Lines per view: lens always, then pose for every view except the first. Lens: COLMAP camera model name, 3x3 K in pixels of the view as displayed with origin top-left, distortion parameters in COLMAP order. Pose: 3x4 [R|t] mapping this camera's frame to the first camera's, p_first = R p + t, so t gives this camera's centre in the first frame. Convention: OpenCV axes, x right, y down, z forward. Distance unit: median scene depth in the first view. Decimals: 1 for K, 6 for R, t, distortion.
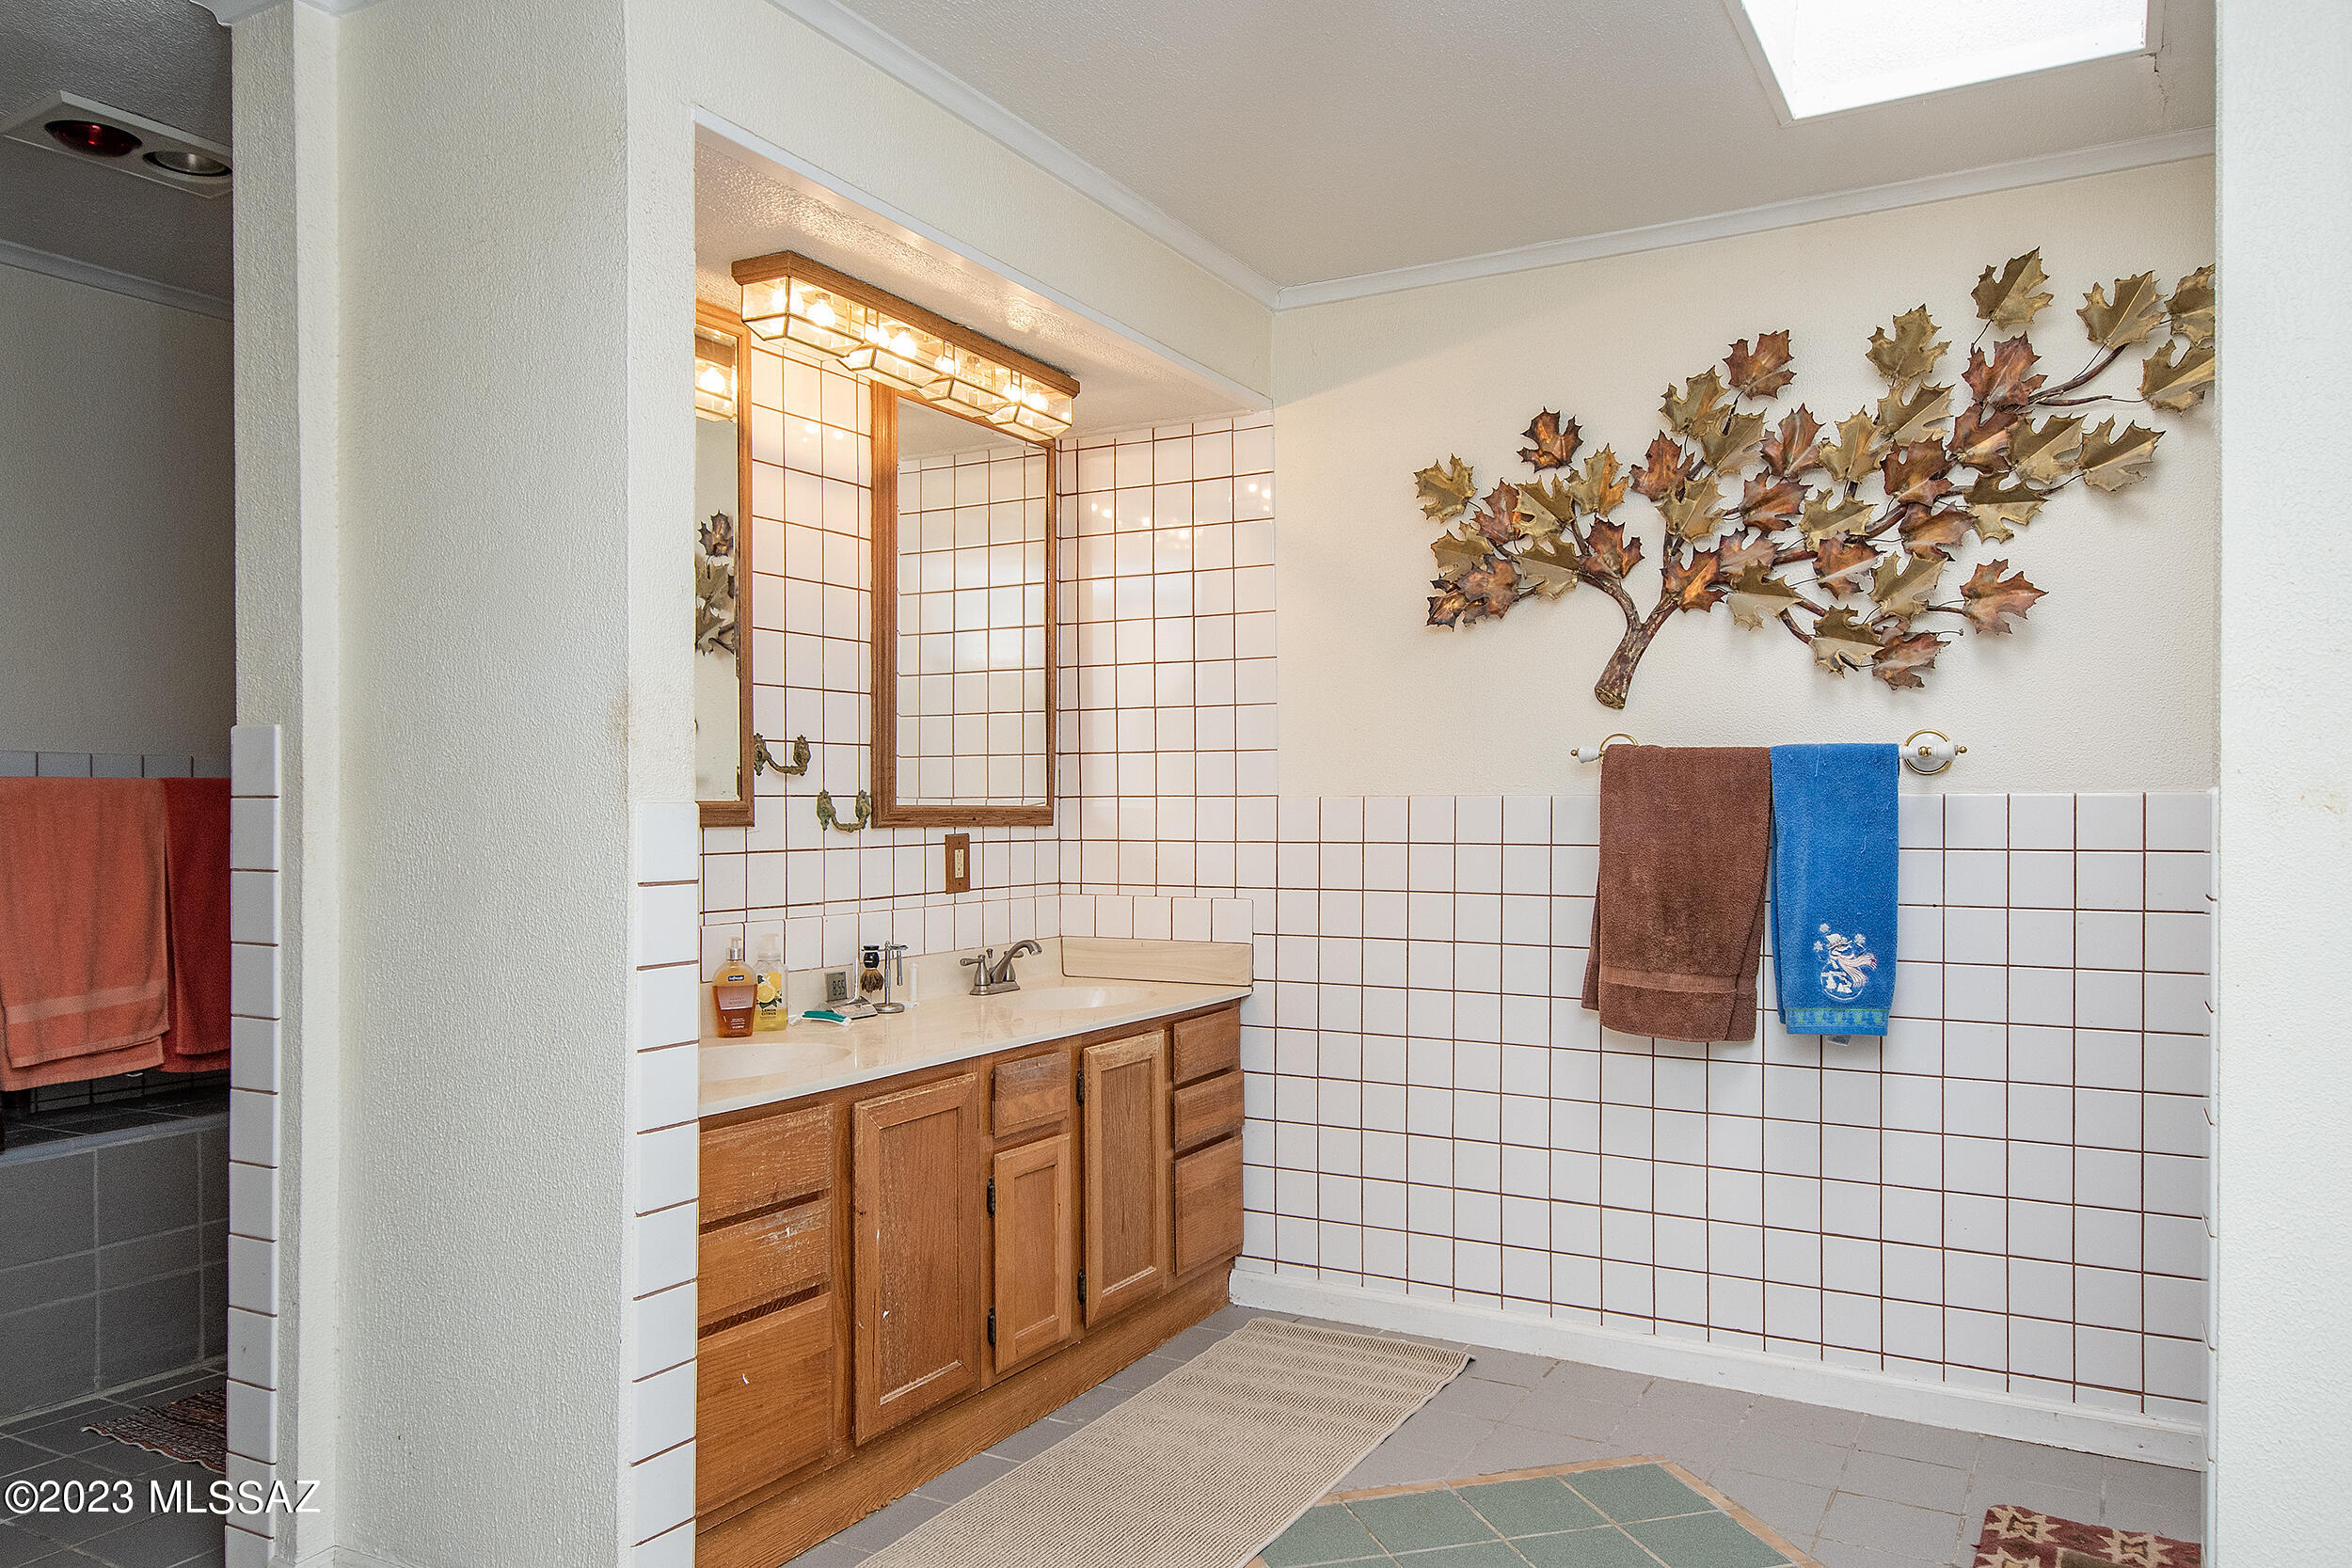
lens RADIAL K [[1602.6, 0, 1177.4], [0, 1602.6, 791.7], [0, 0, 1]] dist [-0.004426, 0.000277]
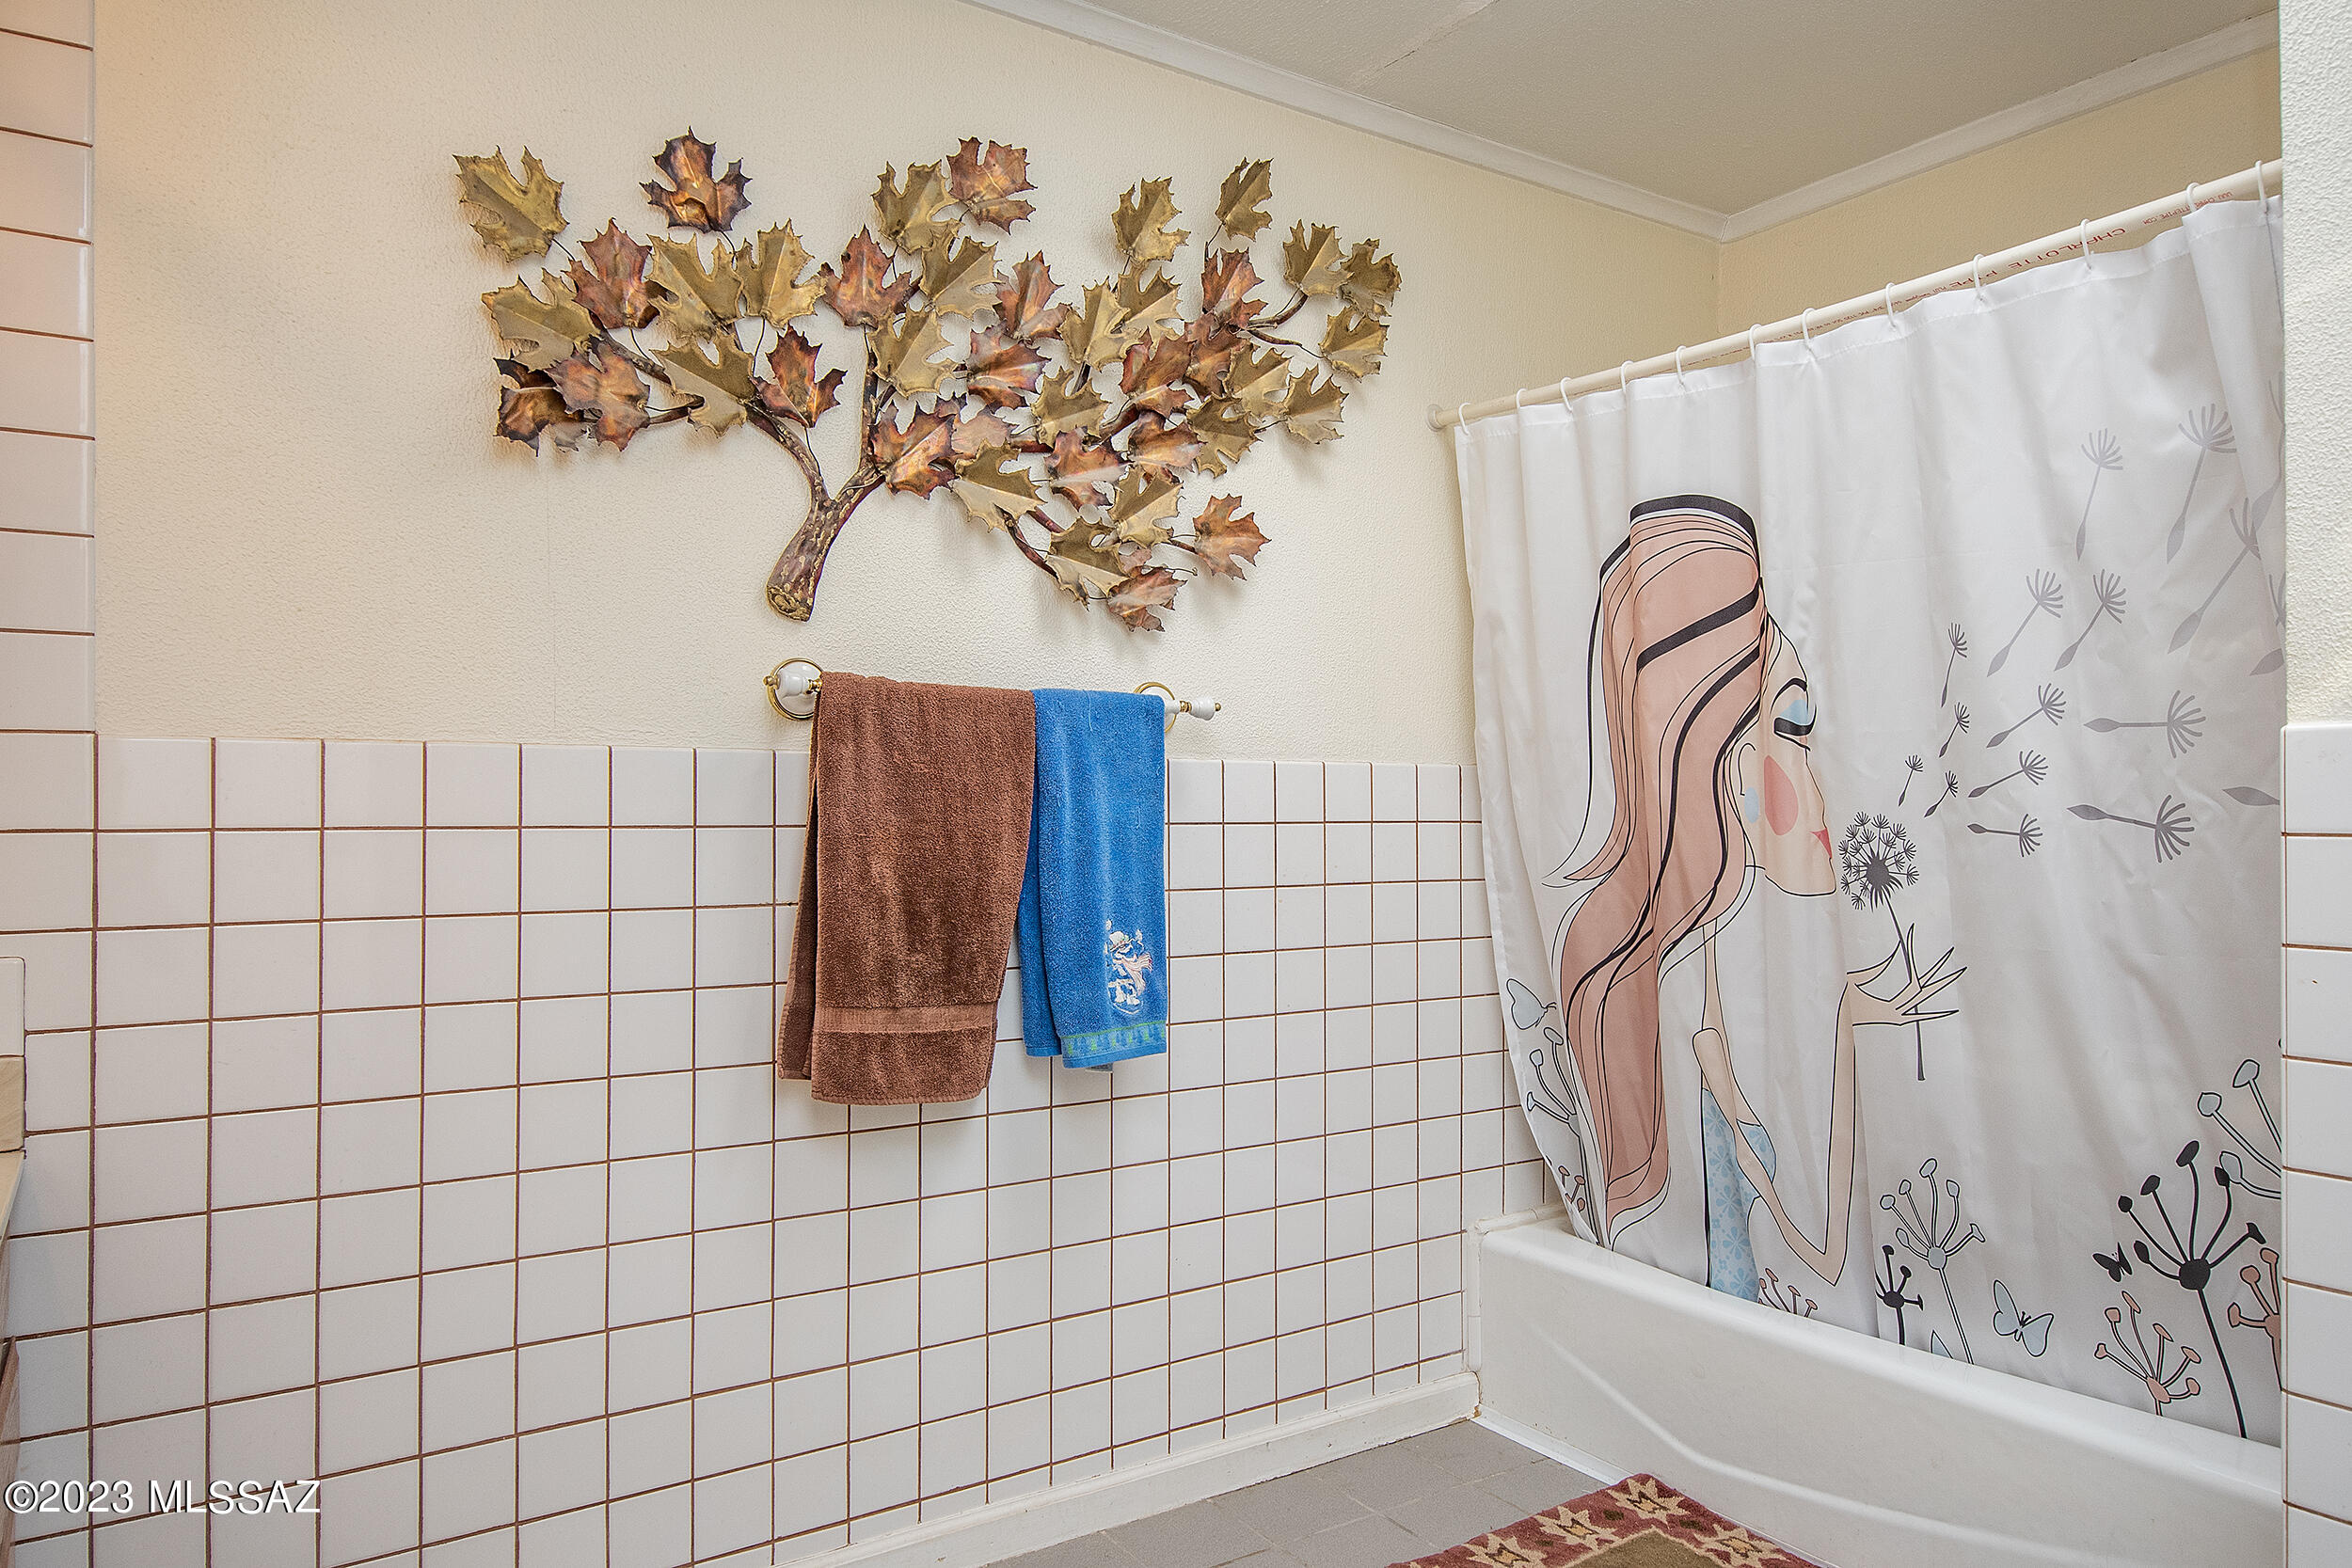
lens RADIAL K [[1529.3, 0, 1177.8], [0, 1529.3, 794.7], [0, 0, 1]] dist [0.010722, -0.003094]
pose [[0.440390, 0.013619, 0.897703, -0.237714], [-0.005151, 0.999907, -0.012643, 0.029145], [-0.897792, 0.000944, 0.440419, 0.605788]]
